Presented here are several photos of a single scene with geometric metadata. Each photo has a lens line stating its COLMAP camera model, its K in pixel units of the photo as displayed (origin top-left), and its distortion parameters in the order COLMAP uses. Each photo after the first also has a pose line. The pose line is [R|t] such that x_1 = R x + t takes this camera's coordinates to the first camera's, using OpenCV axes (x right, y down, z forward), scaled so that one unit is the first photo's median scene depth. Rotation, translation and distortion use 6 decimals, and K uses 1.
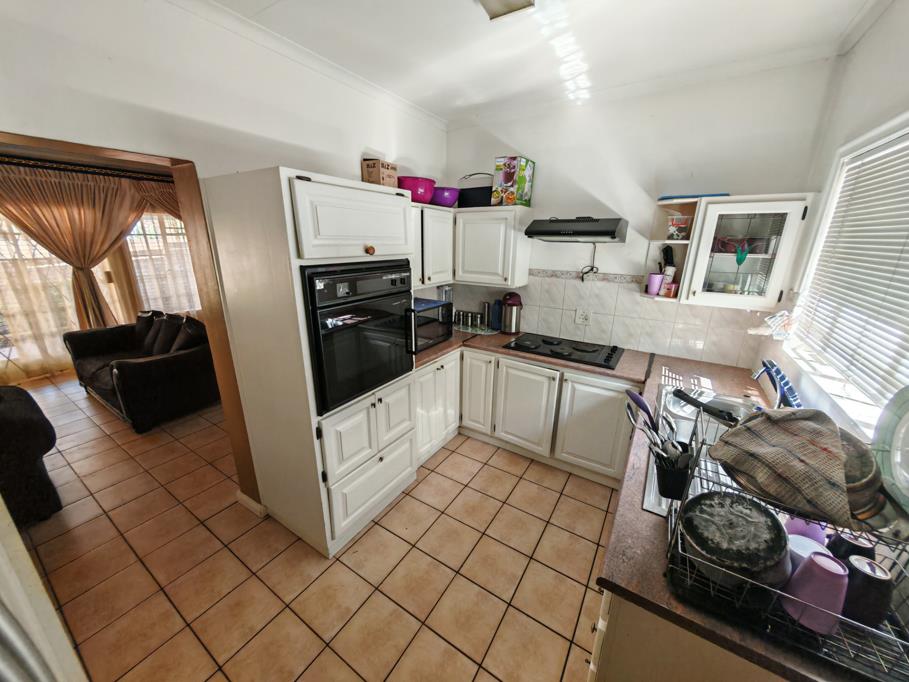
lens RADIAL K [[338.9, 0, 451.6], [0, 338.9, 342.6], [0, 0, 1]] dist [-0.001831, 0.000065]
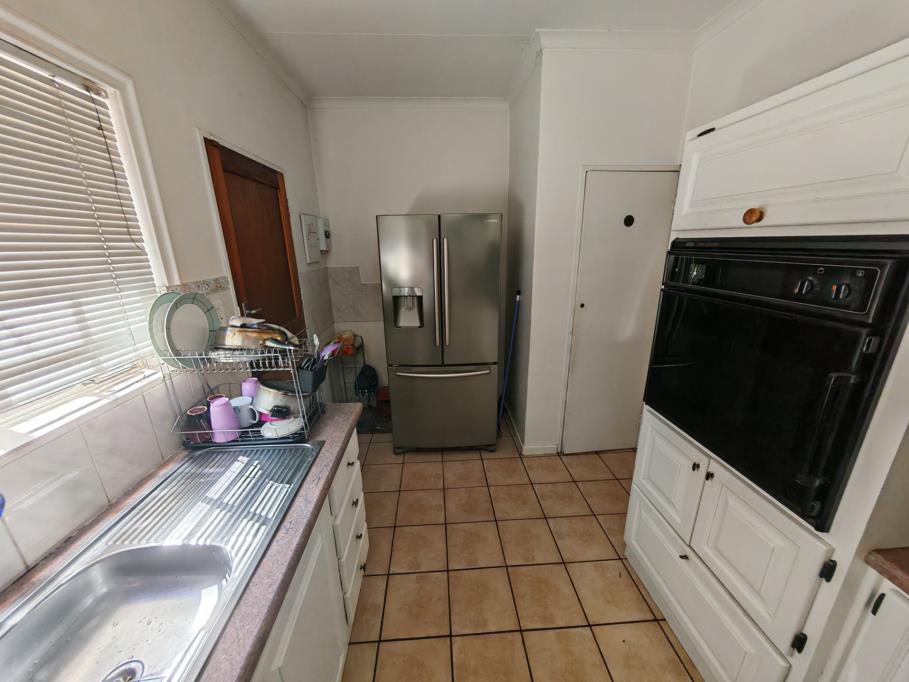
lens RADIAL K [[338.9, 0, 451.6], [0, 338.9, 342.6], [0, 0, 1]] dist [-0.001831, 0.000065]
pose [[-0.809628, 0.173501, -0.560714, 0.525695], [-0.165098, 0.849422, 0.501224, -0.295052], [0.563245, 0.498378, -0.659071, 1.202215]]
